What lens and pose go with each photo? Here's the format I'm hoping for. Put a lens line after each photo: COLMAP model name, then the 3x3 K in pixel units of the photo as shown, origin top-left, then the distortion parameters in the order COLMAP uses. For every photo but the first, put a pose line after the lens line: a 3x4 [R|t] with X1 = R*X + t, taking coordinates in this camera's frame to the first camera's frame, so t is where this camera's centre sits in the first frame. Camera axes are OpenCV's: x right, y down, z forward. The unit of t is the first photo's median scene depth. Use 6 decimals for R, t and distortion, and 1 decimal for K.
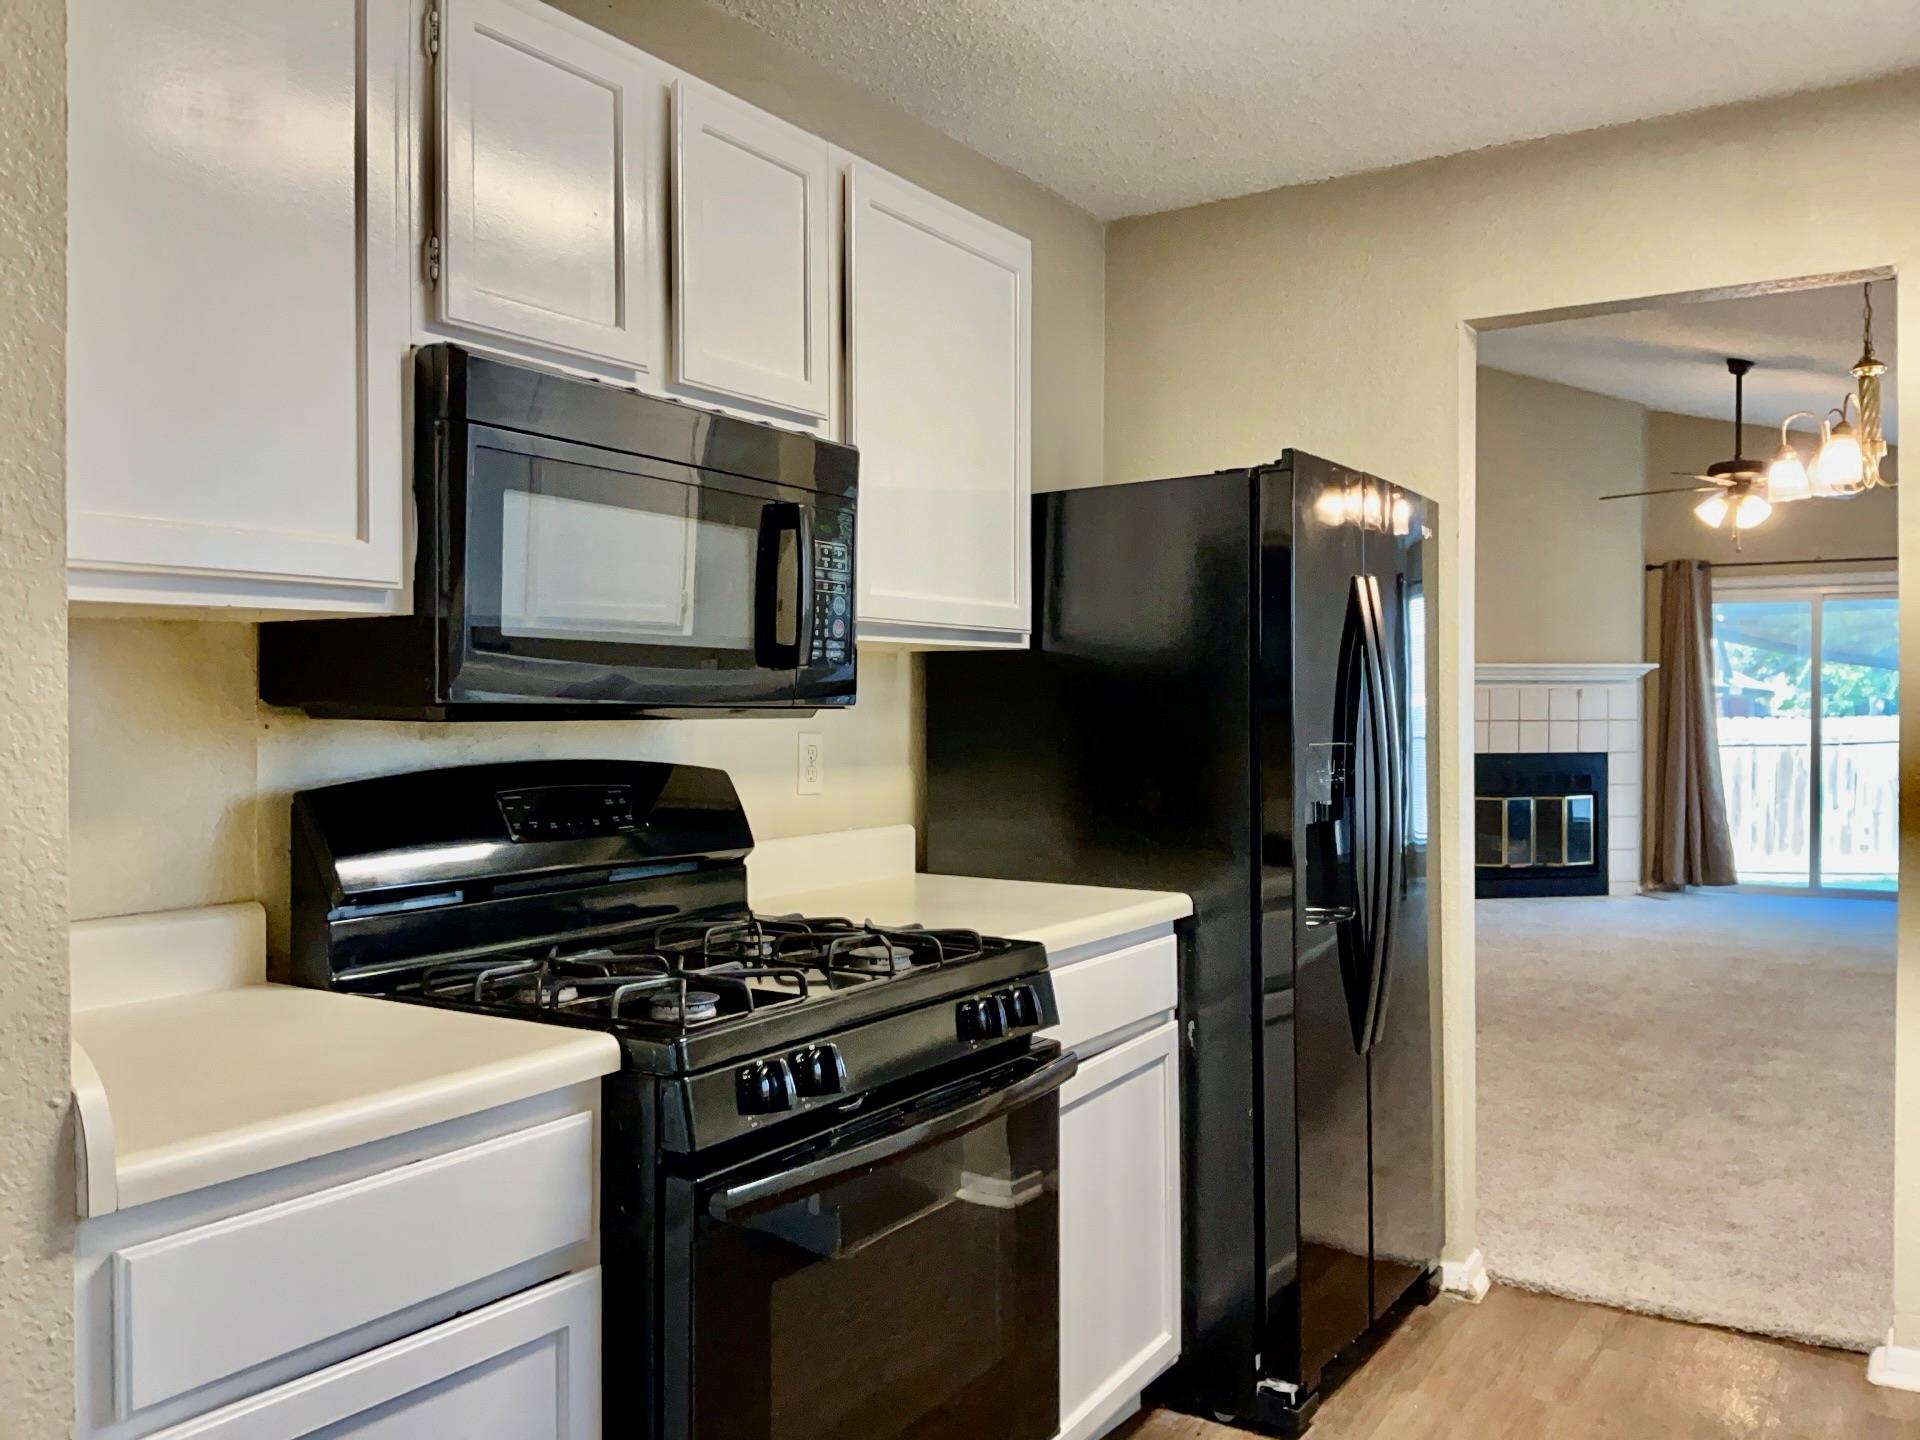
lens RADIAL K [[1542.1, 0, 960.0], [0, 1542.1, 720.0], [0, 0, 1]] dist [0.006823, -0.010796]
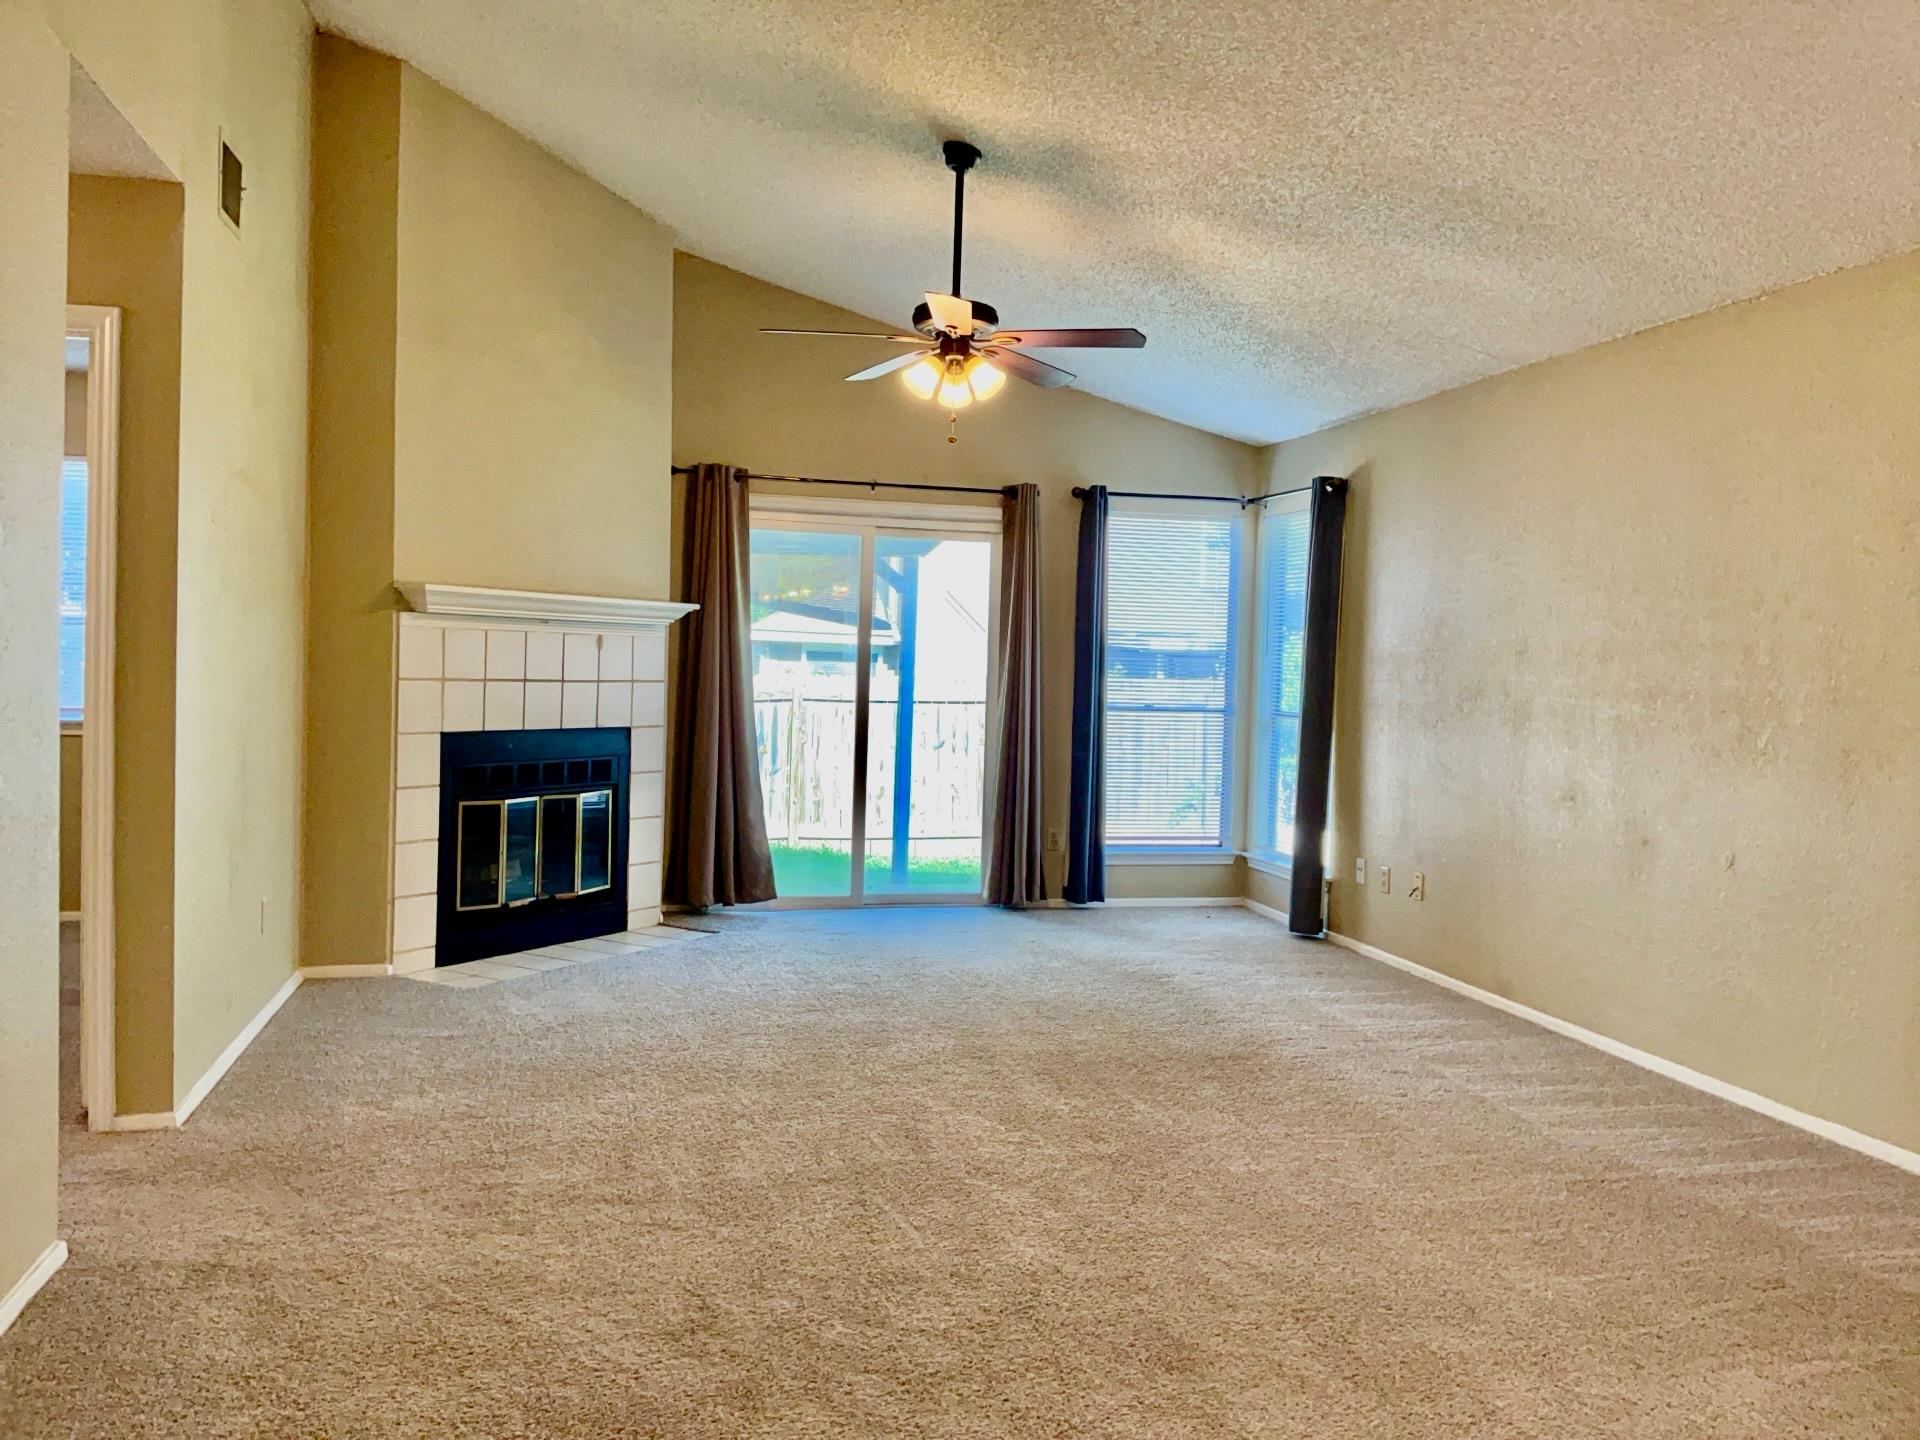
lens RADIAL K [[1516.2, 0, 946.3], [0, 1516.2, 718.4], [0, 0, 1]] dist [0.106687, -0.004953]
pose [[0.687598, -0.004965, 0.726075, 0.015700], [-0.023040, 0.999324, 0.028653, -0.006303], [-0.725726, -0.036431, 0.687018, 0.423169]]
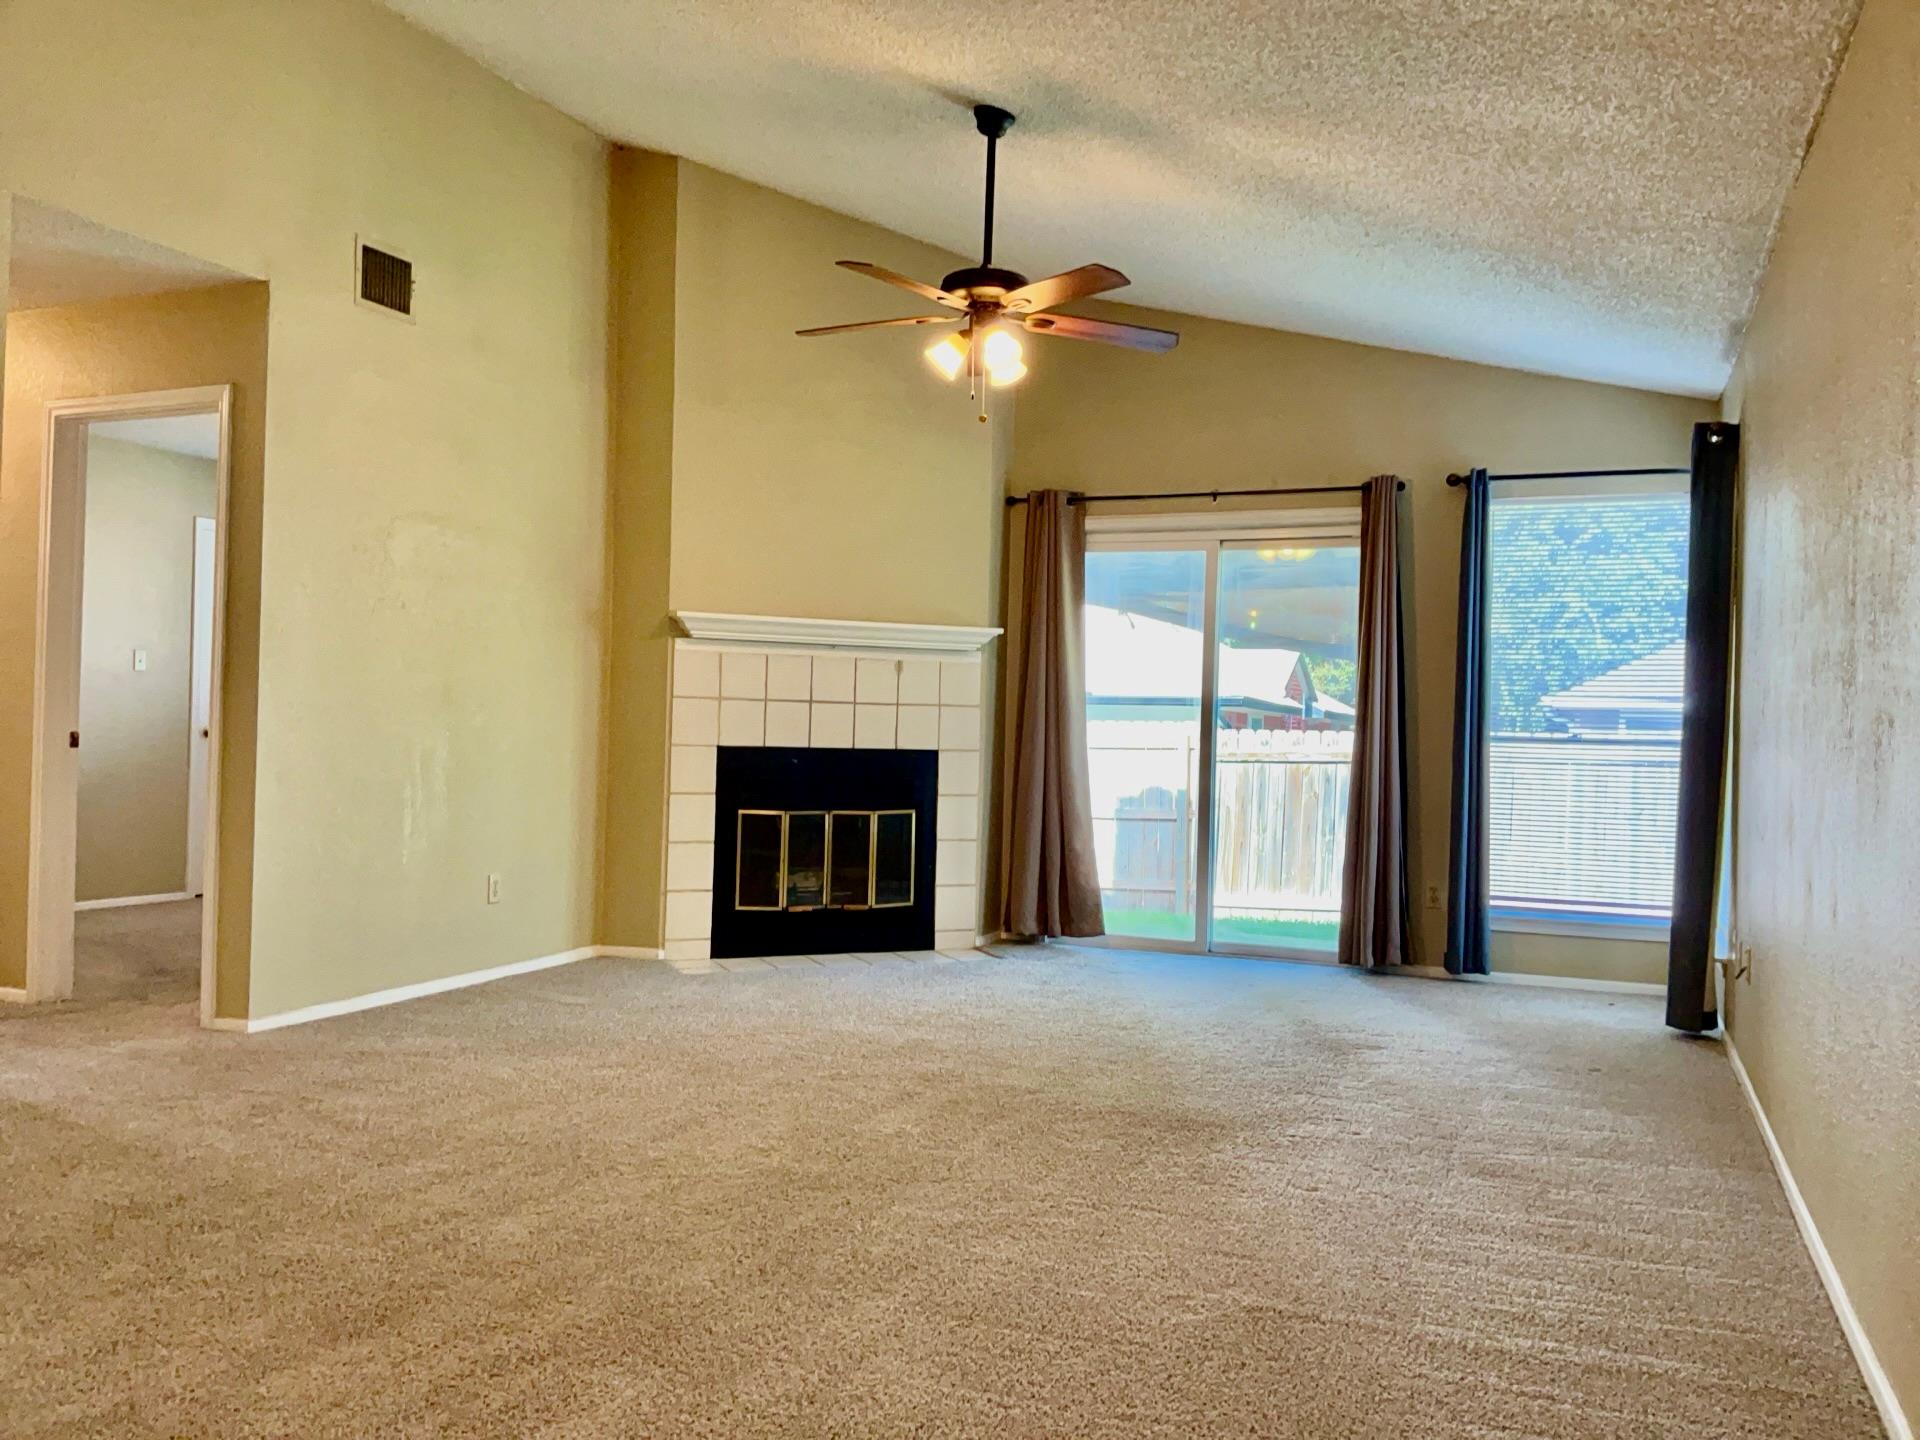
lens RADIAL K [[1516.2, 0, 946.3], [0, 1516.2, 718.4], [0, 0, 1]] dist [0.106687, -0.004953]
pose [[0.981017, 0.027926, 0.191899, 0.289005], [-0.025813, 0.999576, -0.013502, 0.015617], [-0.192195, 0.008292, 0.981322, 0.307901]]
